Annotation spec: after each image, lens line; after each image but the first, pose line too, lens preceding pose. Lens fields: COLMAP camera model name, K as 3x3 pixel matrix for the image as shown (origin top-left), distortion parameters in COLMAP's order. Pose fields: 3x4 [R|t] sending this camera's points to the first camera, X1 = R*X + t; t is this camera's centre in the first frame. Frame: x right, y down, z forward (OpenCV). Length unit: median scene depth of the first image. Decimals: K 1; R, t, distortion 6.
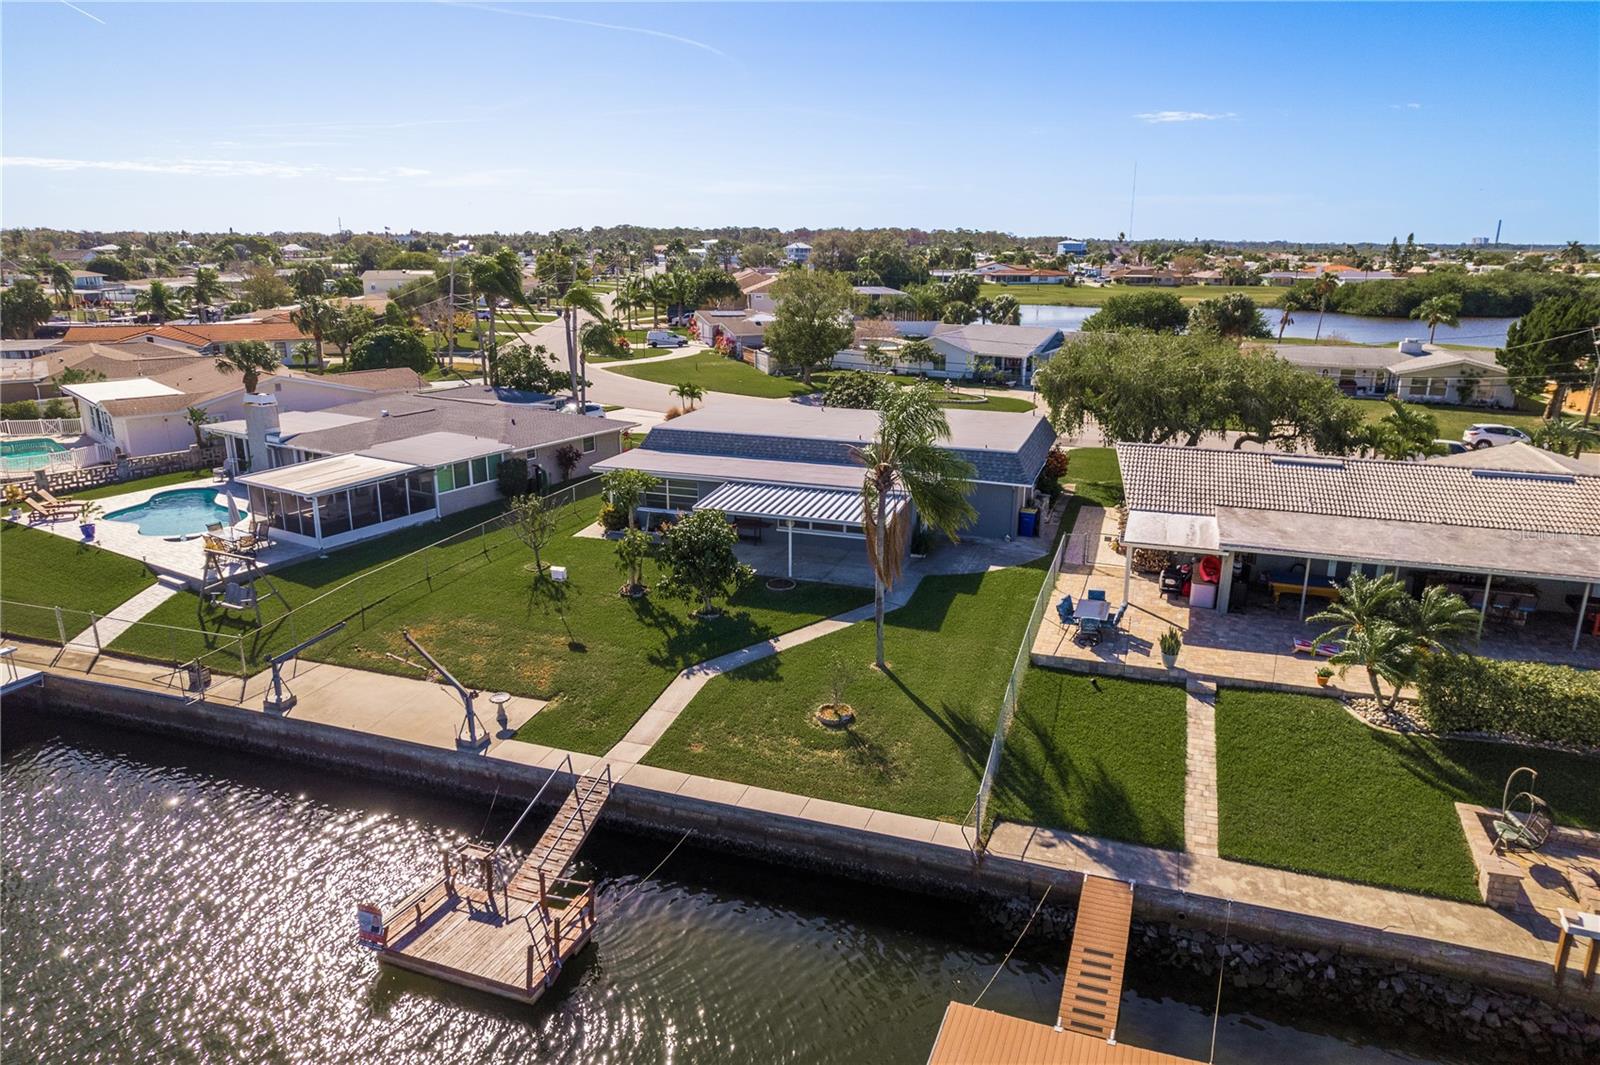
lens RADIAL K [[1010.6, 0, 805.1], [0, 1010.6, 561.1], [0, 0, 1]] dist [-0.055396, 0.044144]
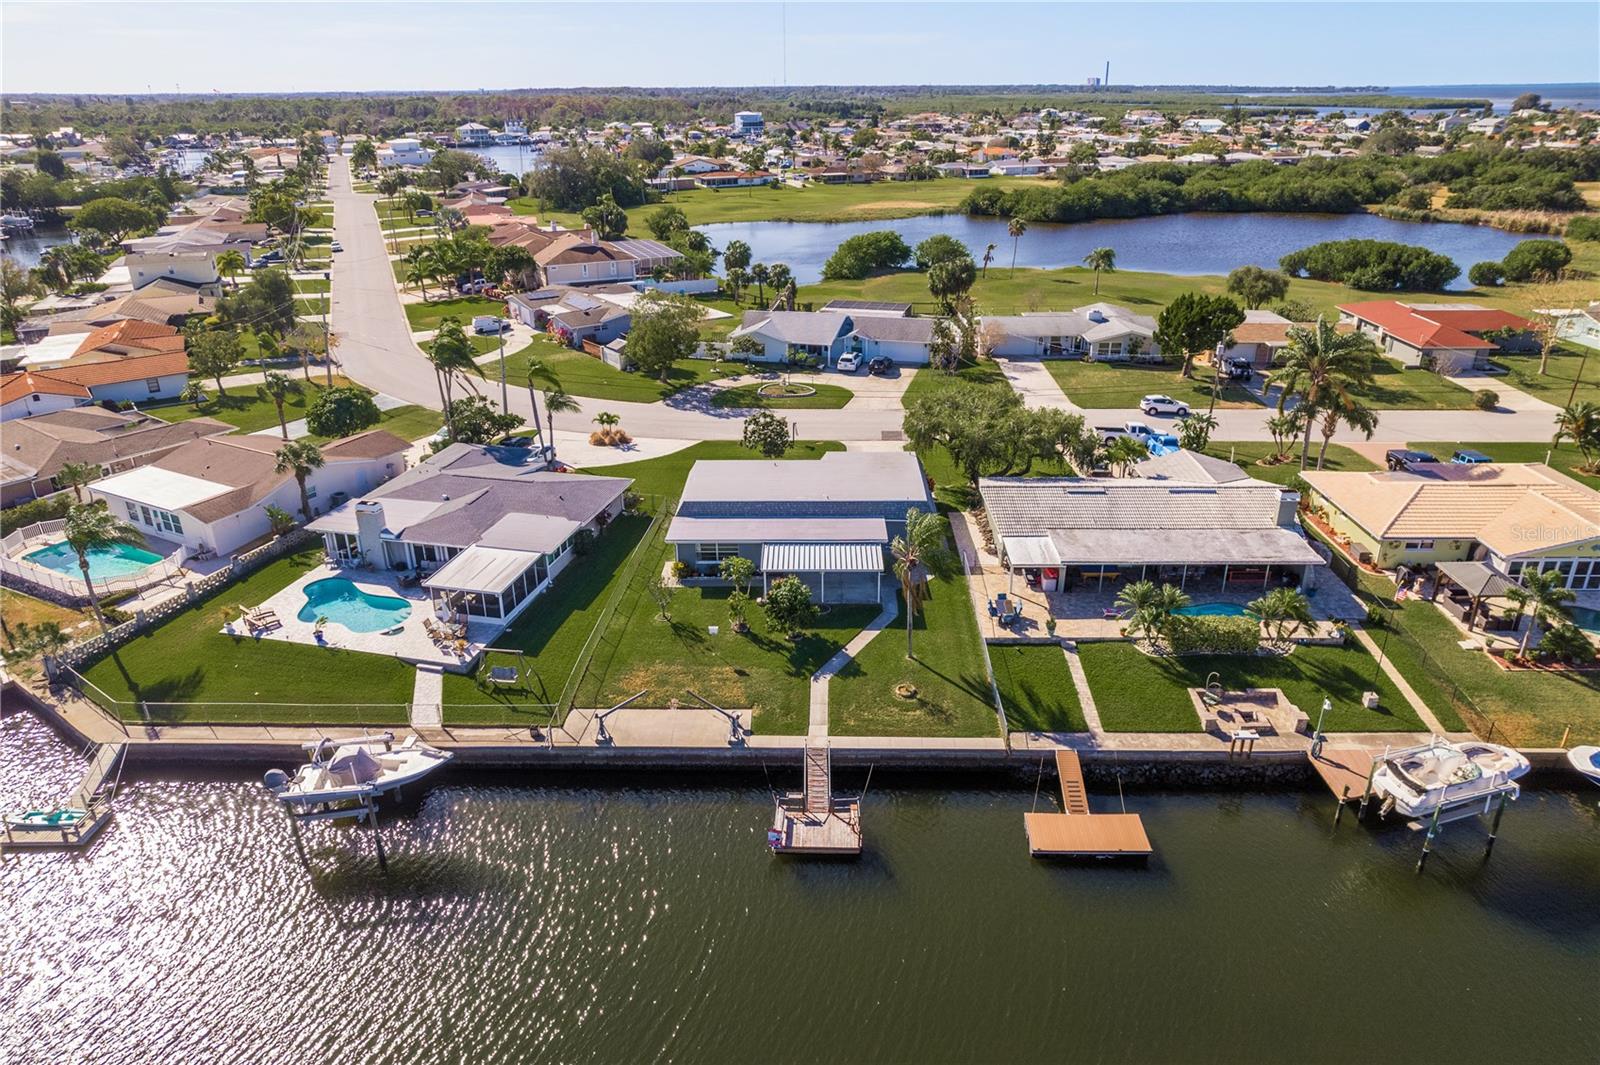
lens RADIAL K [[1010.6, 0, 805.1], [0, 1010.6, 561.1], [0, 0, 1]] dist [-0.055396, 0.044144]
pose [[0.949934, -0.139027, 0.279816, -0.623572], [0.100685, 0.983986, 0.147084, -0.374394], [-0.295783, -0.111547, 0.948720, -0.710590]]
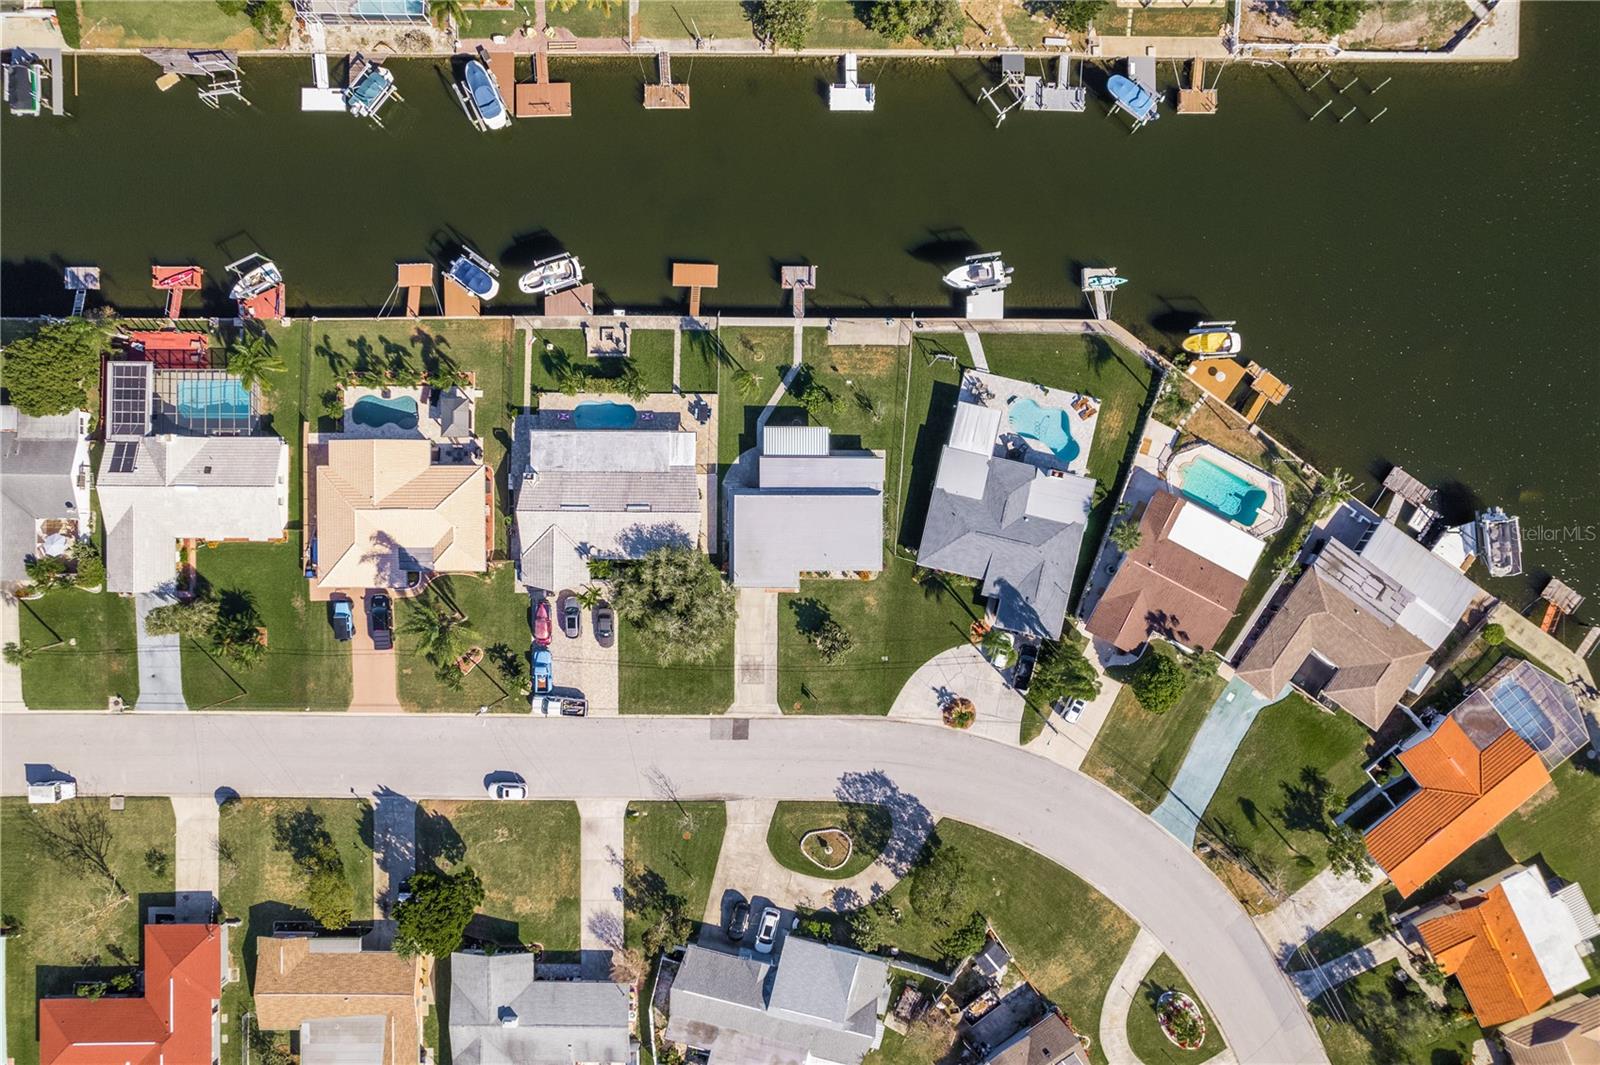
lens RADIAL K [[1010.6, 0, 805.1], [0, 1010.6, 561.1], [0, 0, 1]] dist [-0.055396, 0.044144]
pose [[-0.946321, 0.323222, 0.002184, 0.107195], [-0.095568, -0.286243, 0.953379, -3.924888], [0.308778, 0.901994, 0.301767, 0.525268]]
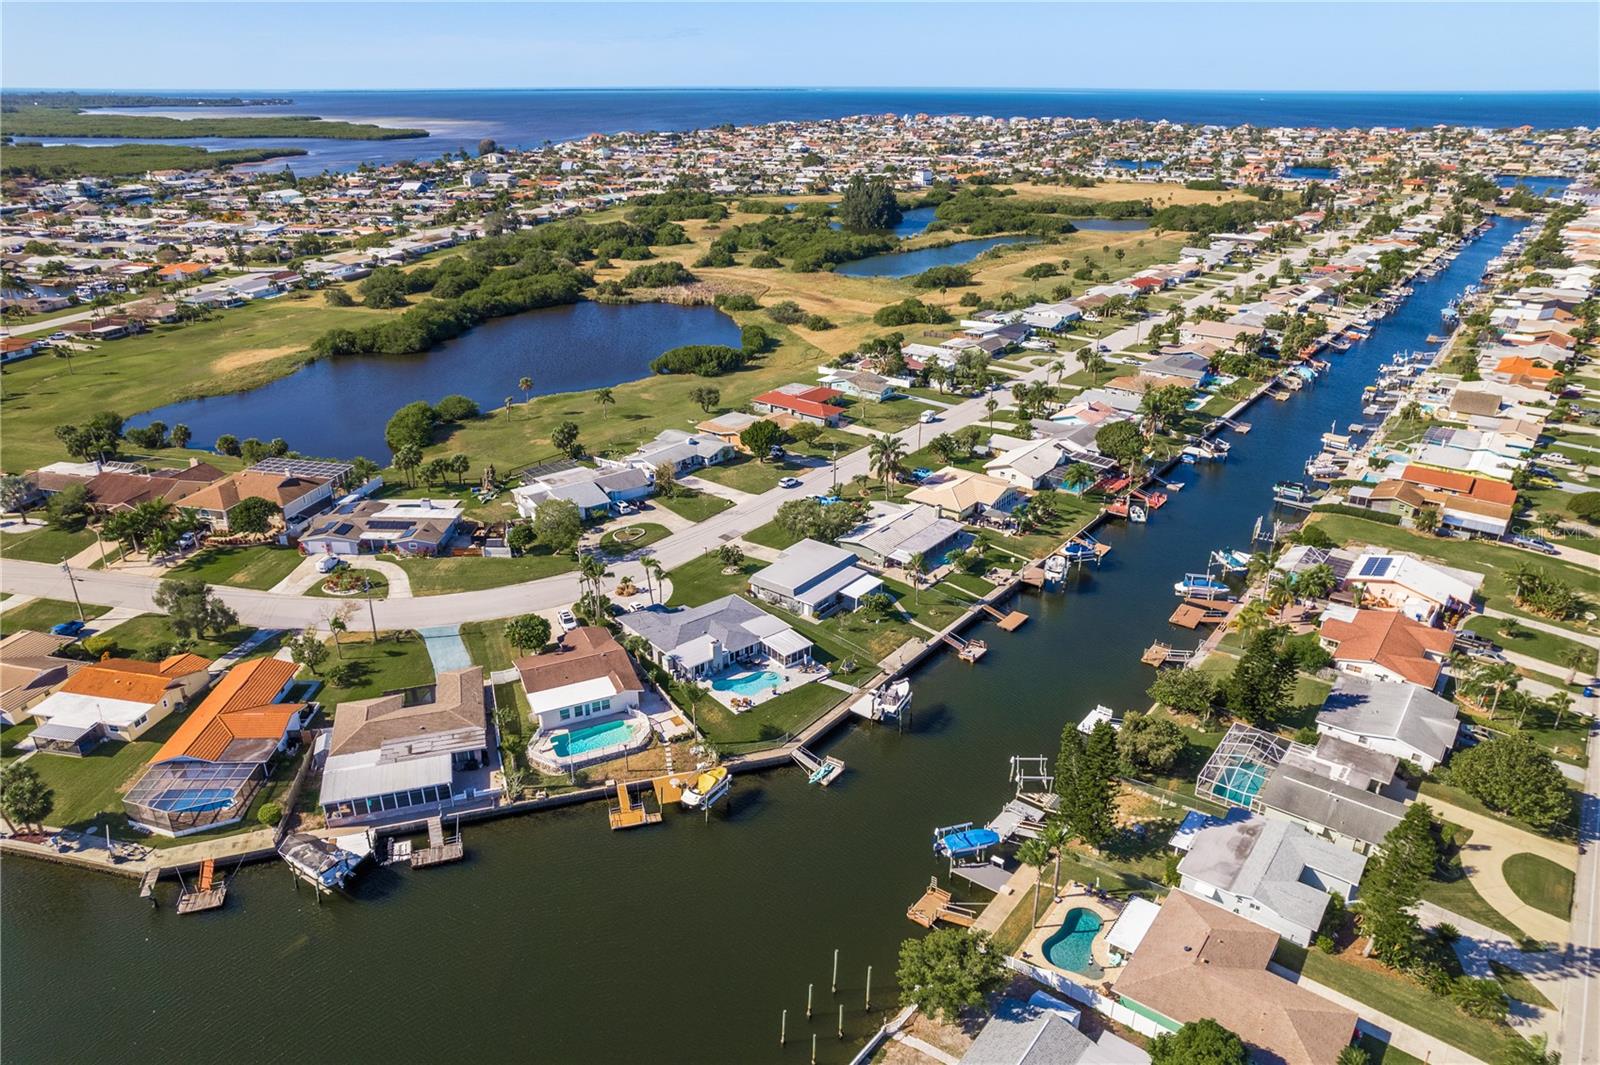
lens RADIAL K [[1010.6, 0, 805.1], [0, 1010.6, 561.1], [0, 0, 1]] dist [-0.055396, 0.044144]
pose [[0.312536, -0.403821, 0.859796, -4.565226], [0.279728, 0.904128, 0.322962, -1.968871], [-0.907785, 0.139572, 0.395532, -0.560115]]
